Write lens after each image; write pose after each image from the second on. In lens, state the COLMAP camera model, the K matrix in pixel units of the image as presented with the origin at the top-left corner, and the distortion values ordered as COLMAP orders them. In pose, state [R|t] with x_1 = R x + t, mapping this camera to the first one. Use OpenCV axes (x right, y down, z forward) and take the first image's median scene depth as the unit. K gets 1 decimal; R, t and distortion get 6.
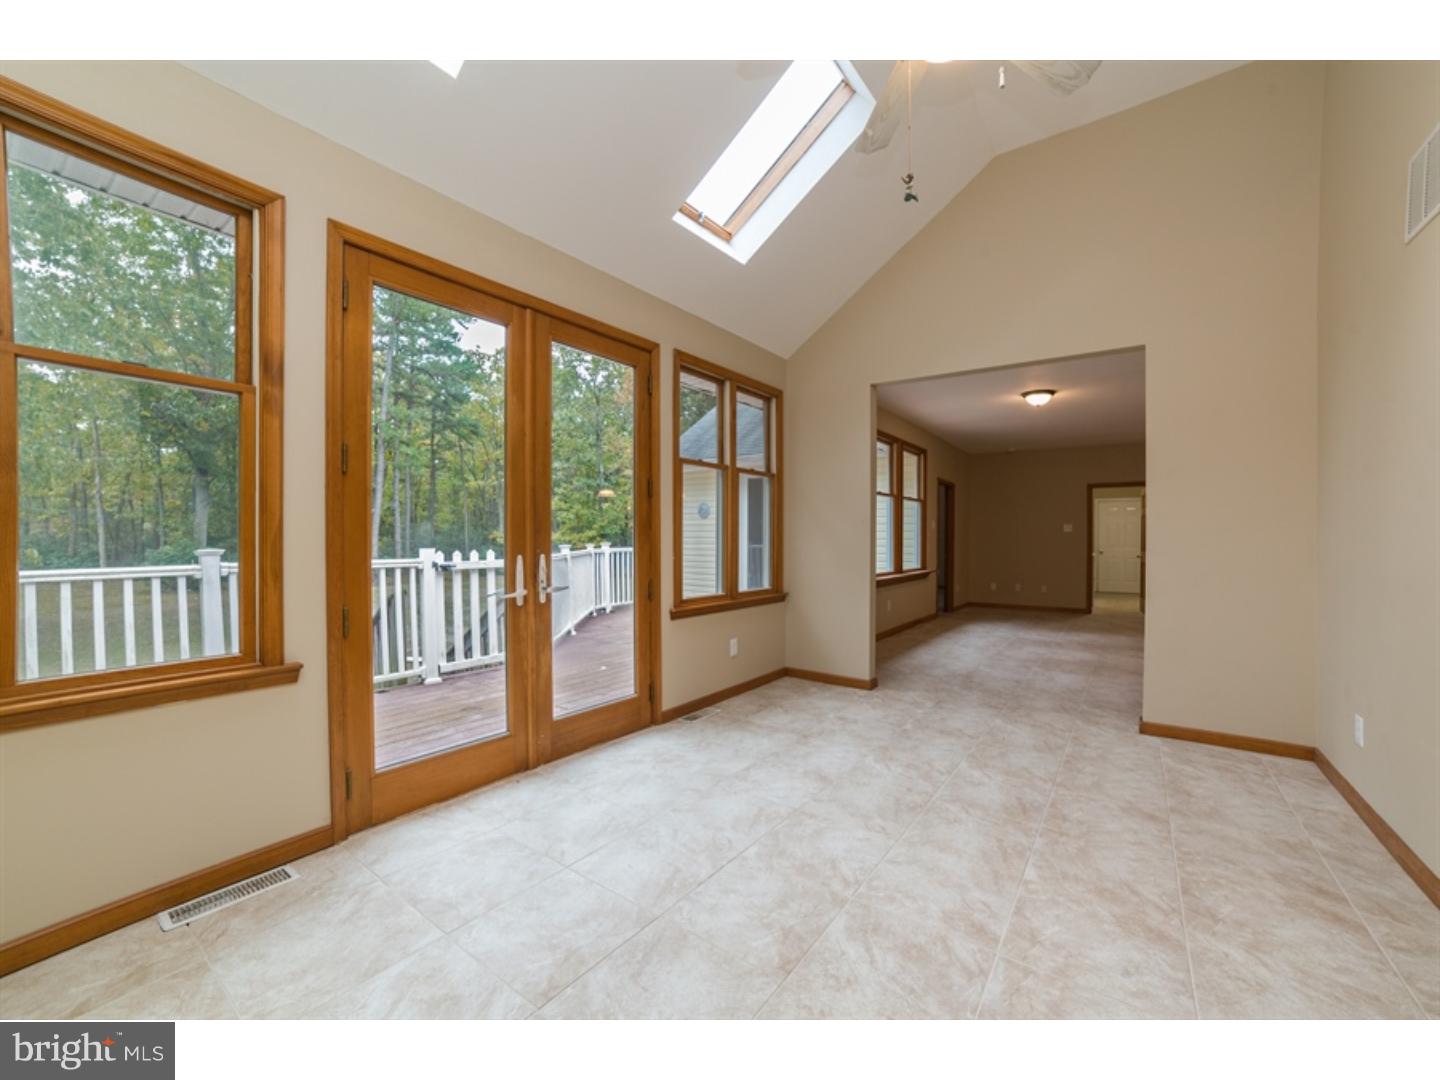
lens RADIAL K [[585.8, 0, 741.4], [0, 585.8, 545.9], [0, 0, 1]] dist [-0.087396, 0.035861]
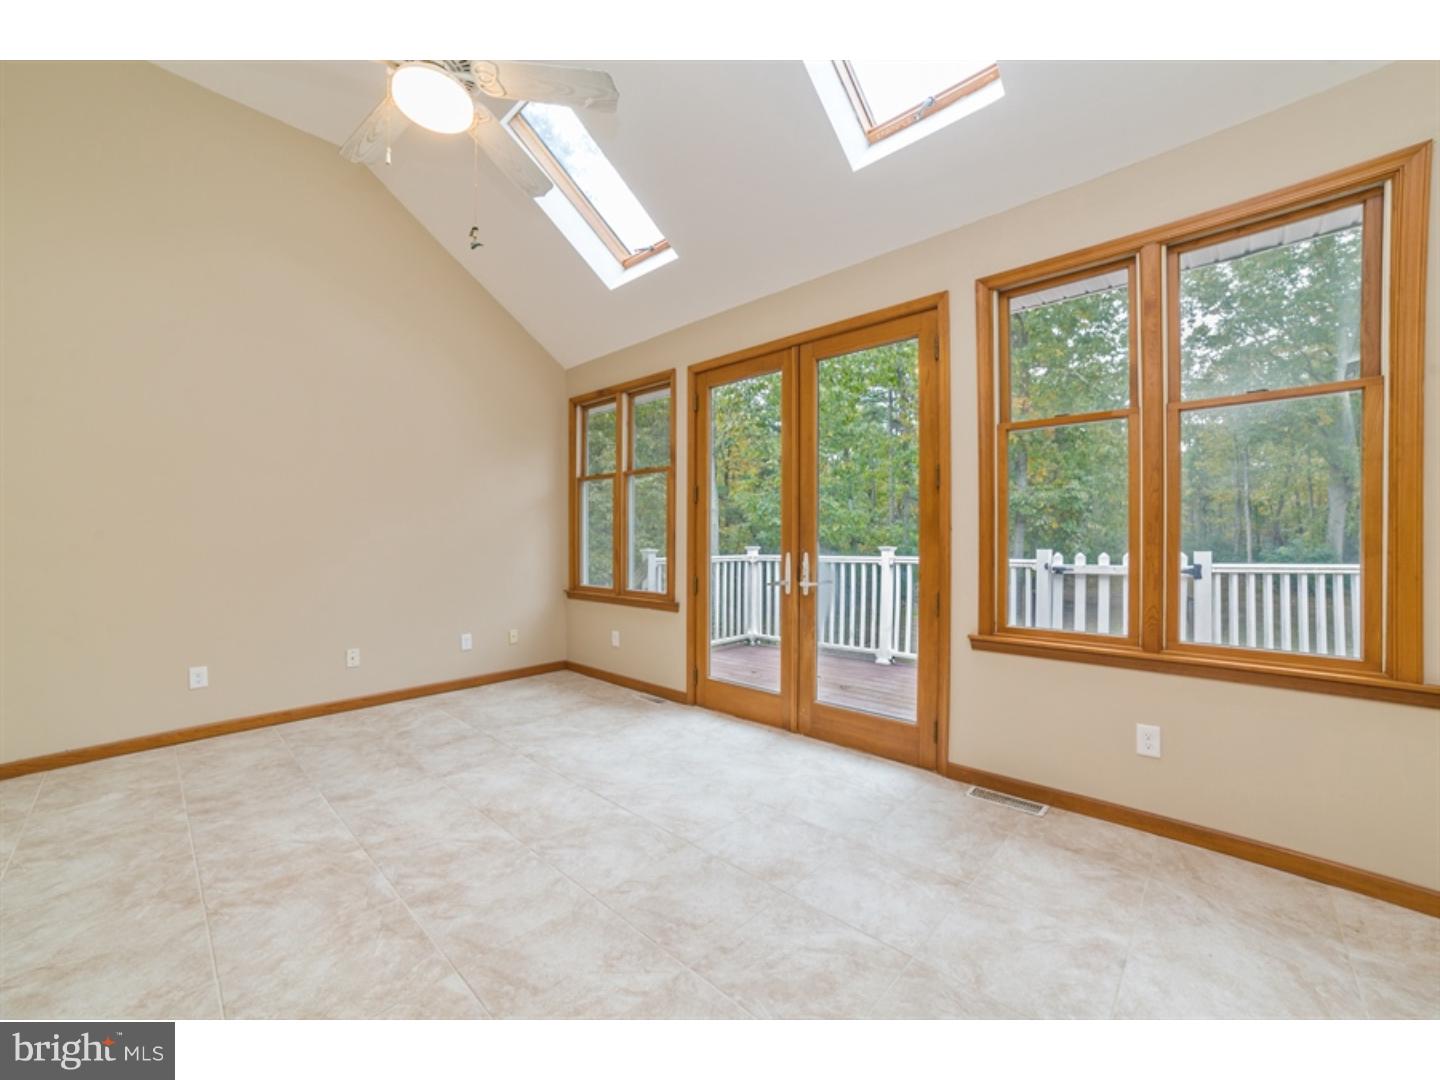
lens RADIAL K [[579.9, 0, 717.0], [0, 579.9, 547.5], [0, 0, 1]] dist [-0.085457, 0.038334]
pose [[-0.160545, 0.013033, -0.986943, 0.775196], [-0.010800, 0.999830, 0.014960, -0.011684], [0.986969, 0.013061, -0.160377, 0.955175]]
